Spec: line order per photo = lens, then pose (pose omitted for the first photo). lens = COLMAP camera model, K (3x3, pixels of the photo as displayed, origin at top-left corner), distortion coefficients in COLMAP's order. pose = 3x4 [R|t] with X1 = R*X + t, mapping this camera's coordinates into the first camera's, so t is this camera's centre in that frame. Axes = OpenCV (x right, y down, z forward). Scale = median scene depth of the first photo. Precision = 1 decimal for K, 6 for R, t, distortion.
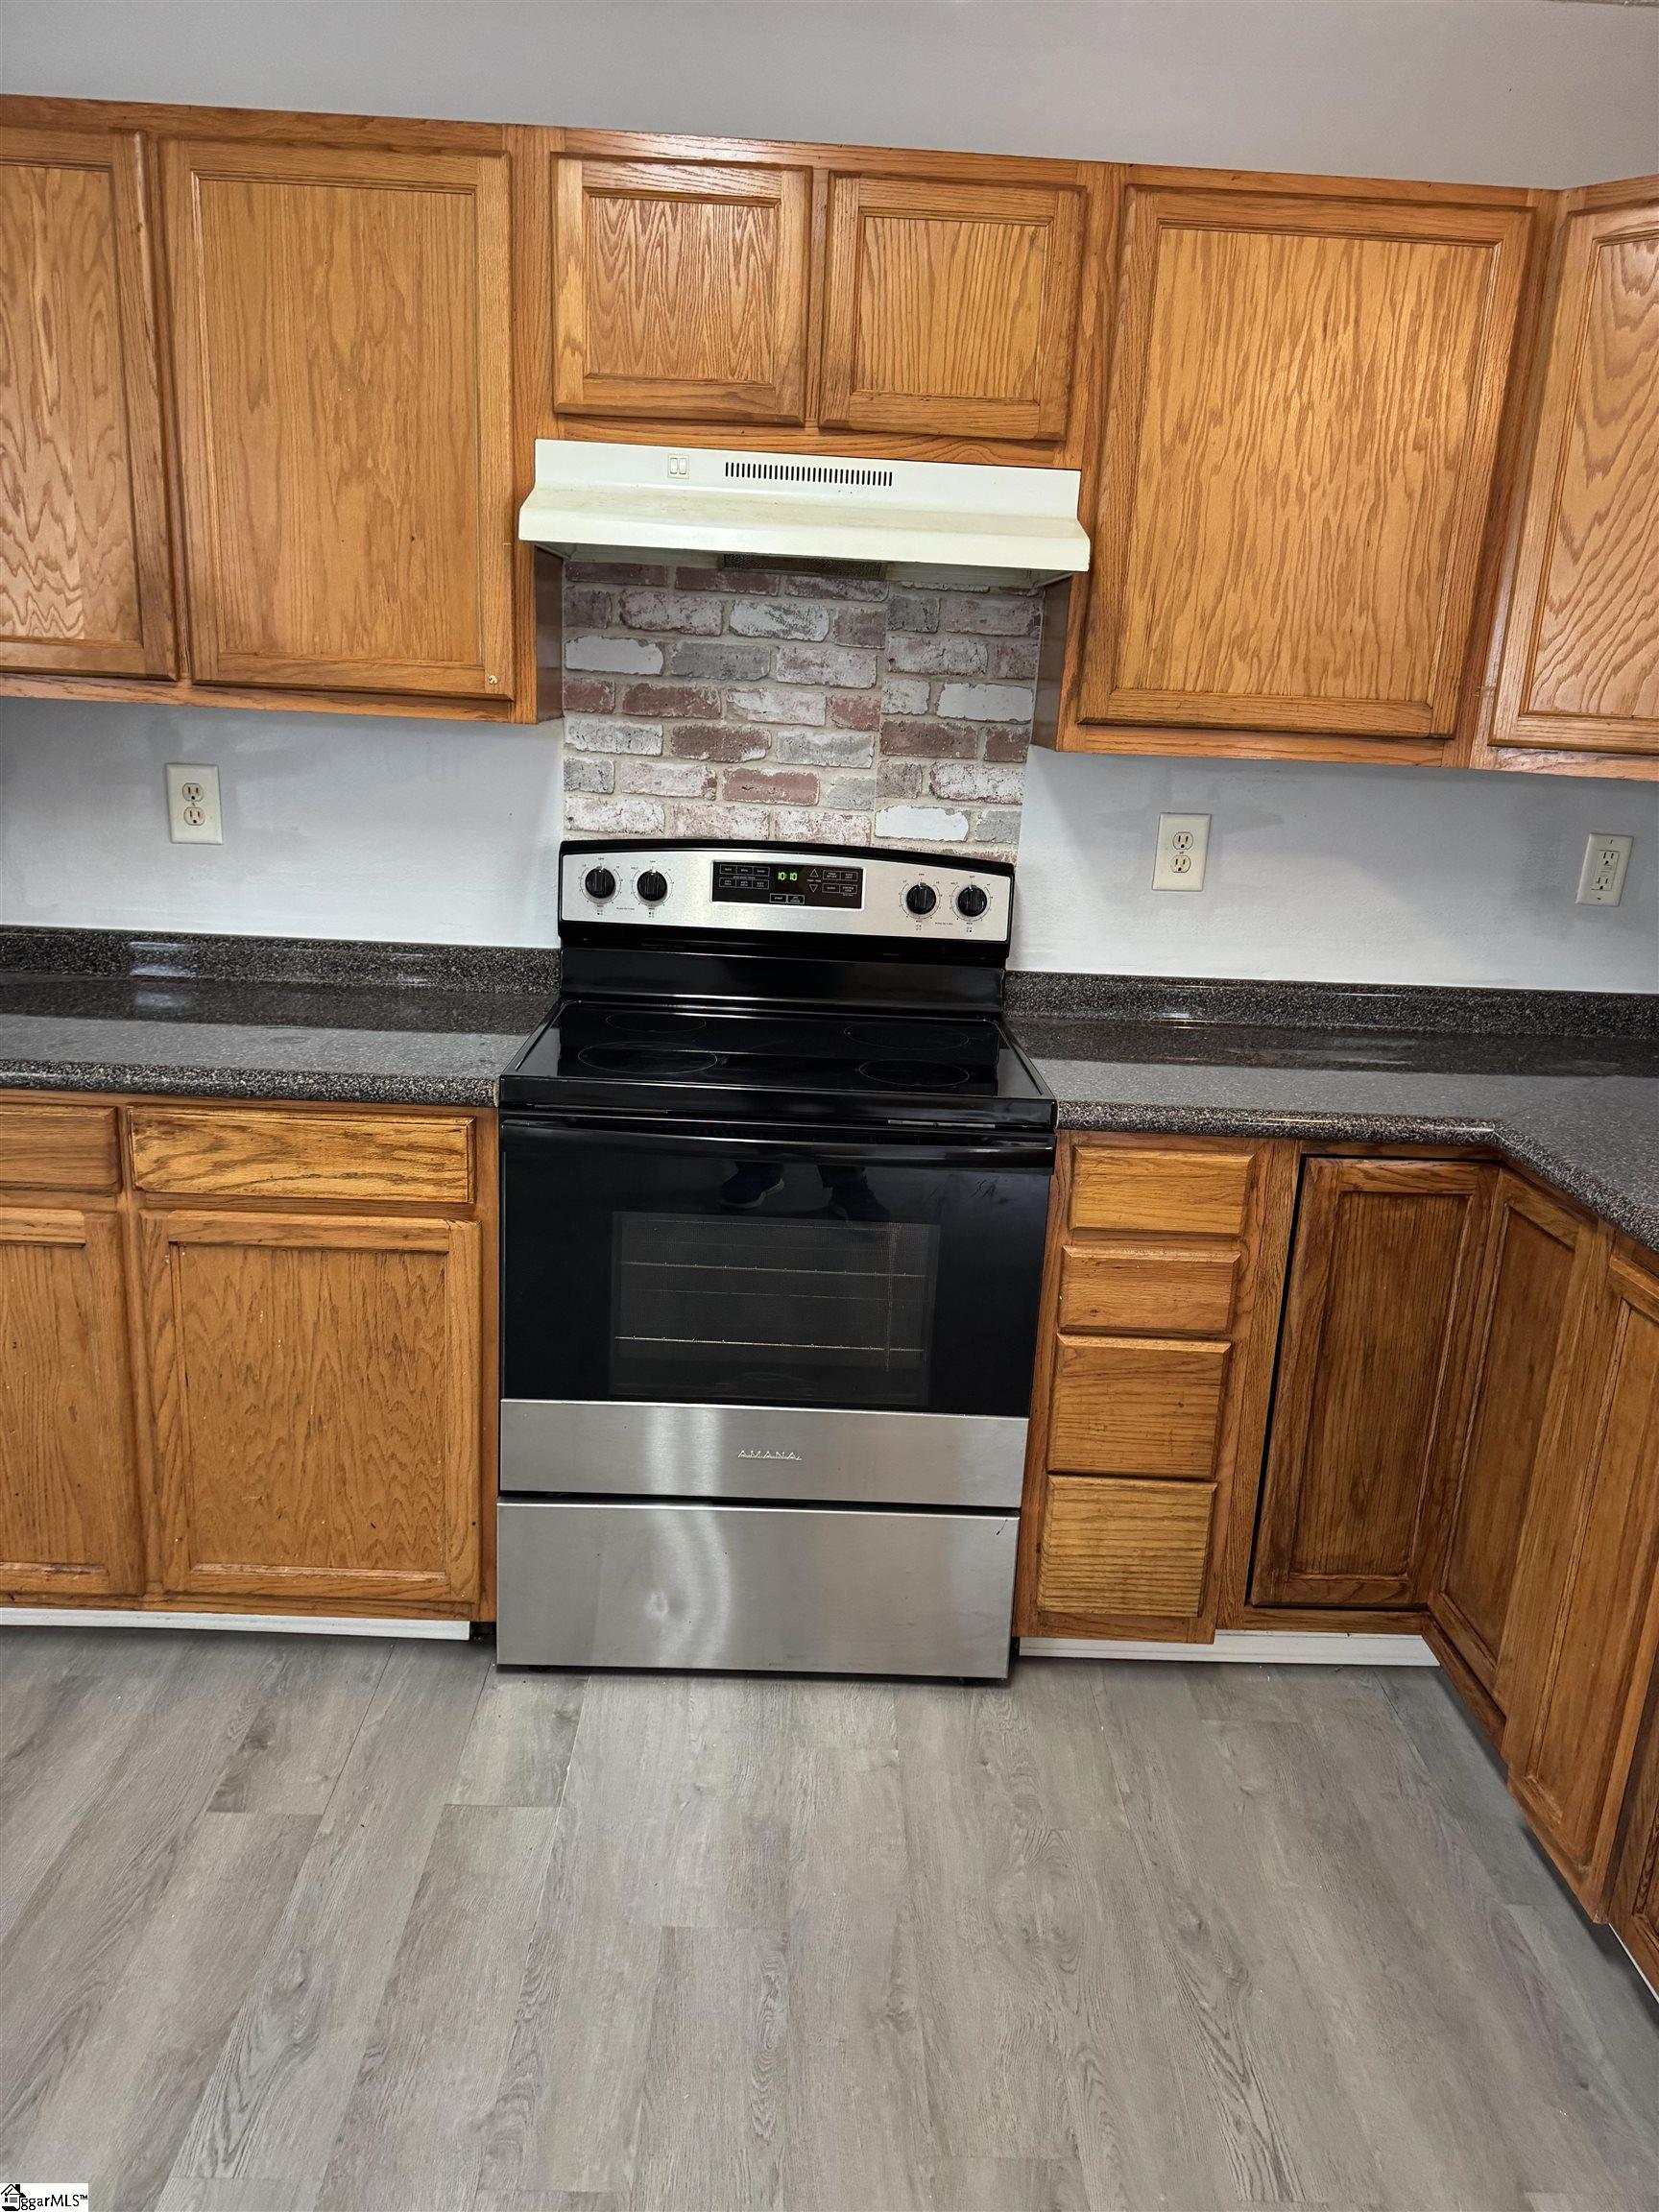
lens RADIAL K [[1542.2, 0, 830.7], [0, 1542.2, 1119.4], [0, 0, 1]] dist [0.111588, -0.173536]
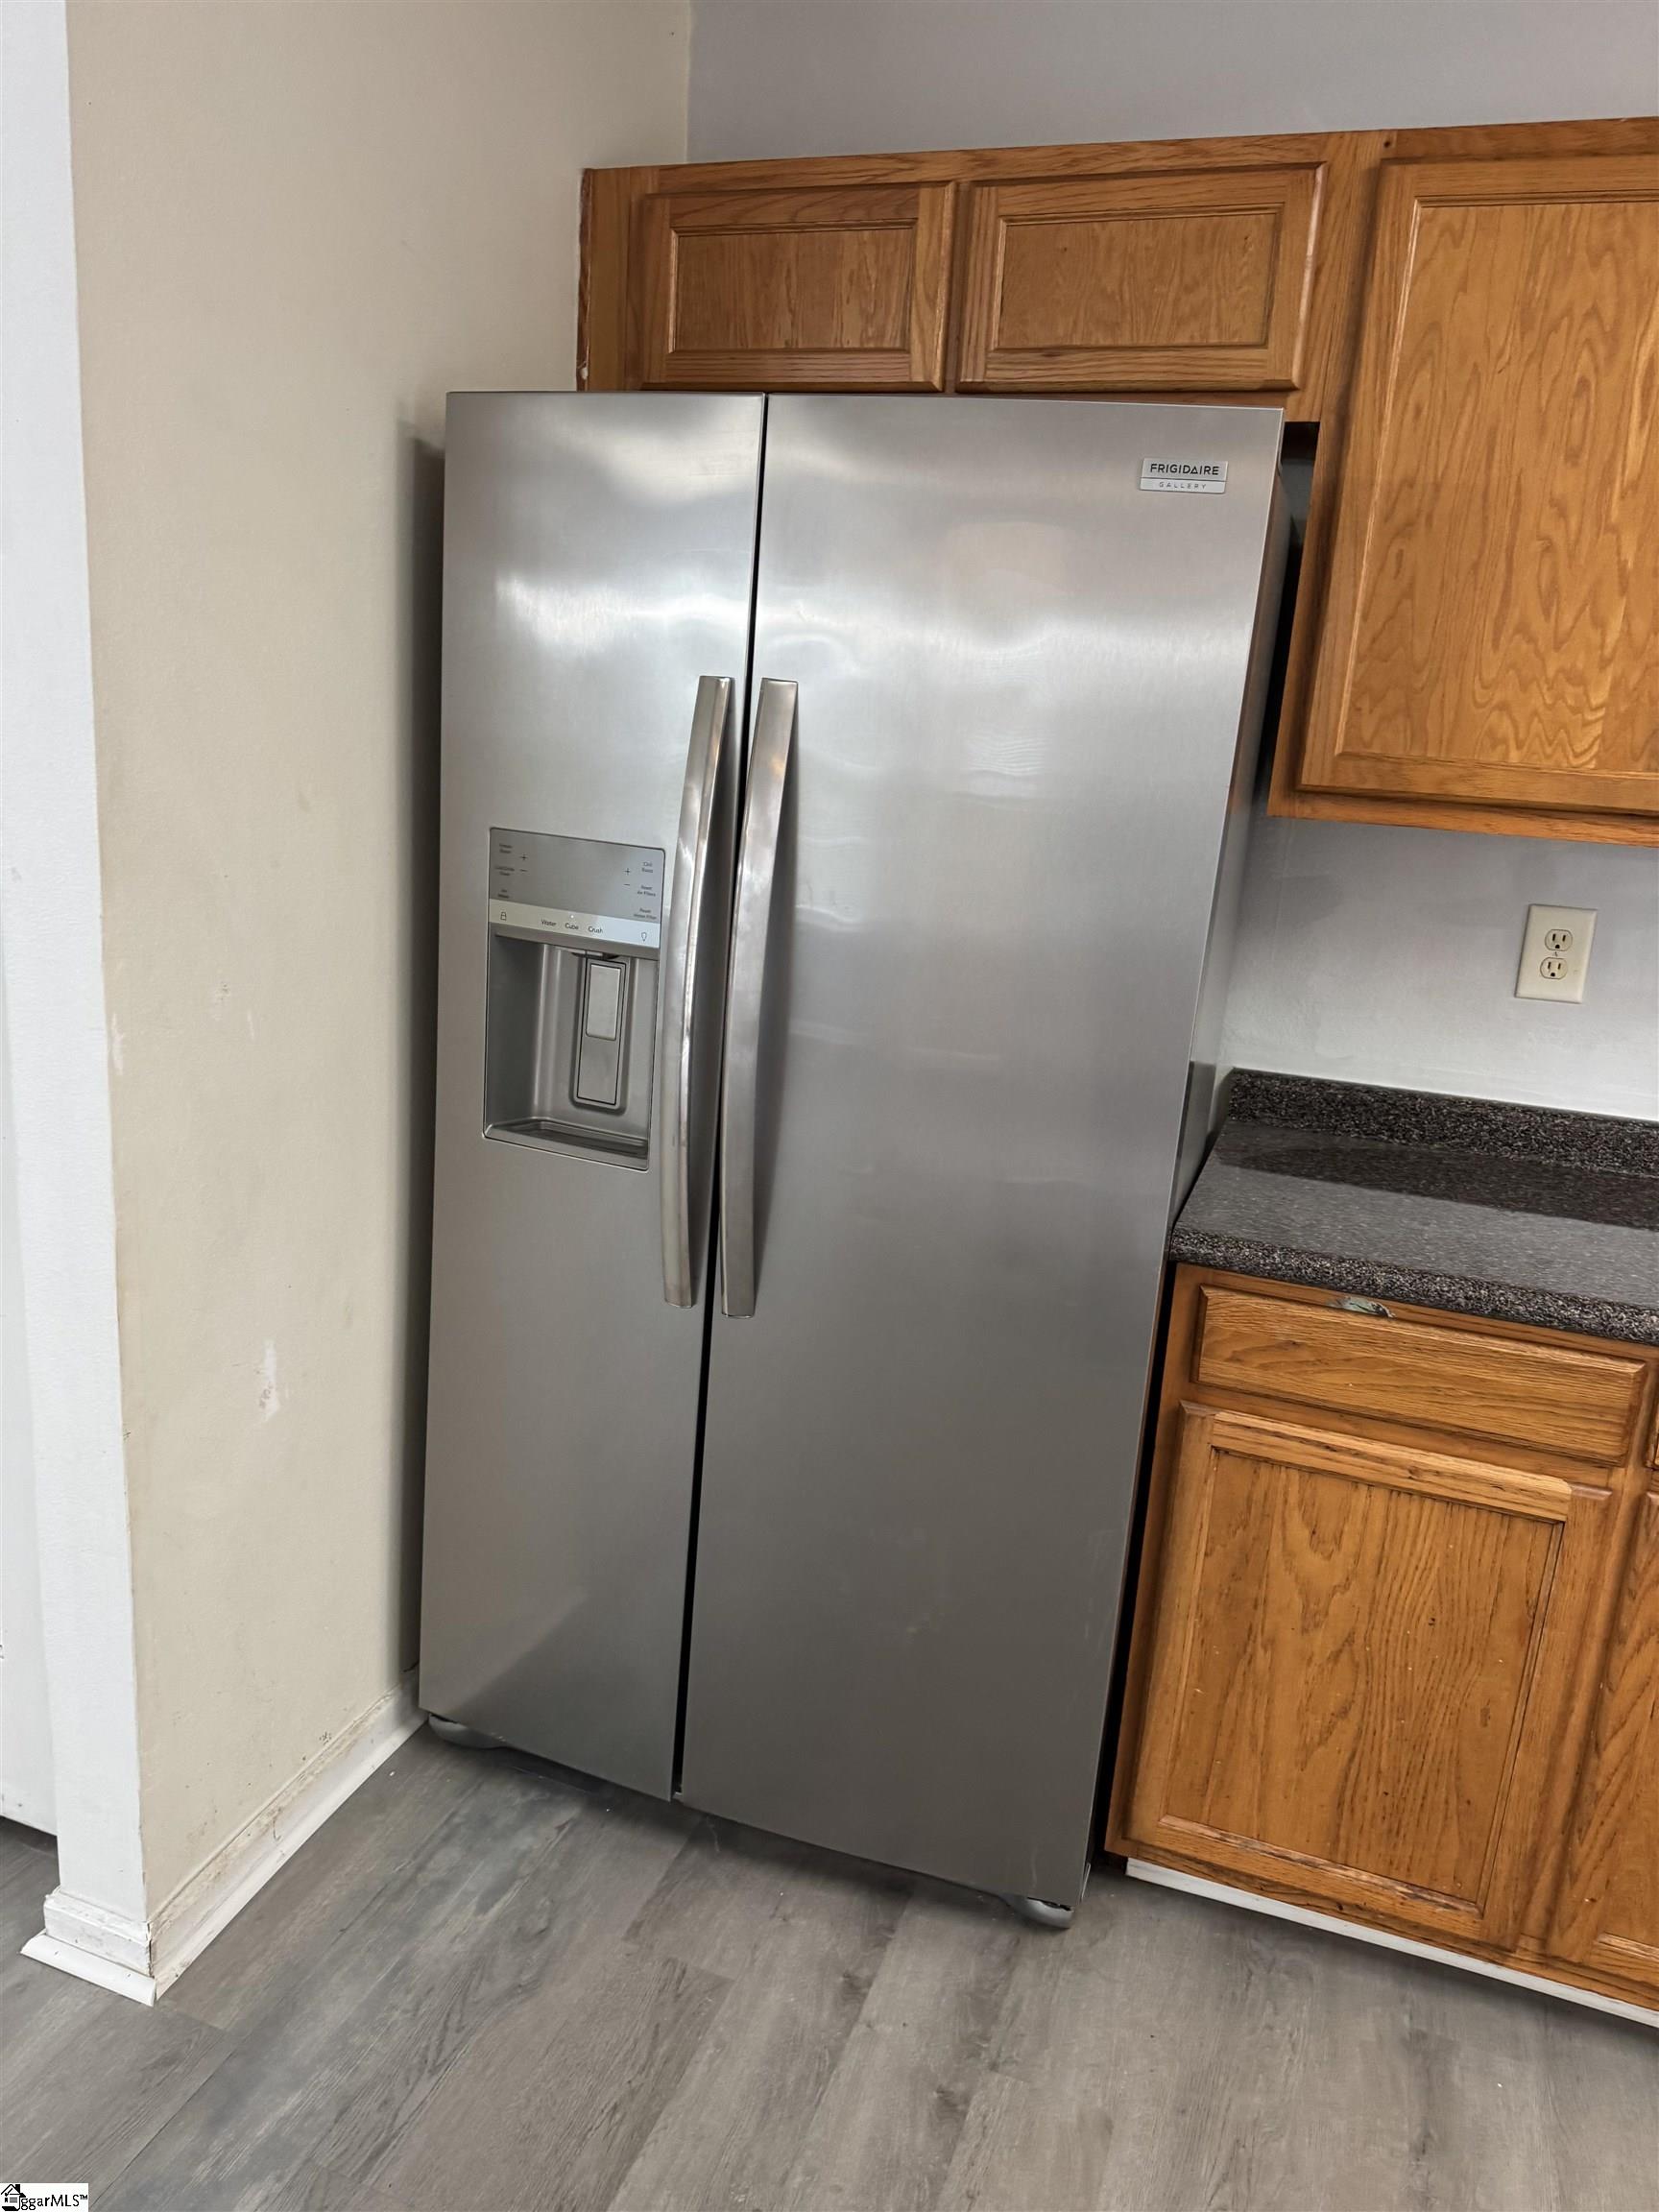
lens RADIAL K [[1564.0, 0, 823.2], [0, 1564.0, 1103.3], [0, 0, 1]] dist [0.003869, -0.004547]
pose [[0.932813, 0.098585, -0.346614, -0.548590], [-0.115311, 0.992937, -0.027912, -0.063289], [0.341414, 0.066006, 0.937592, 0.108773]]
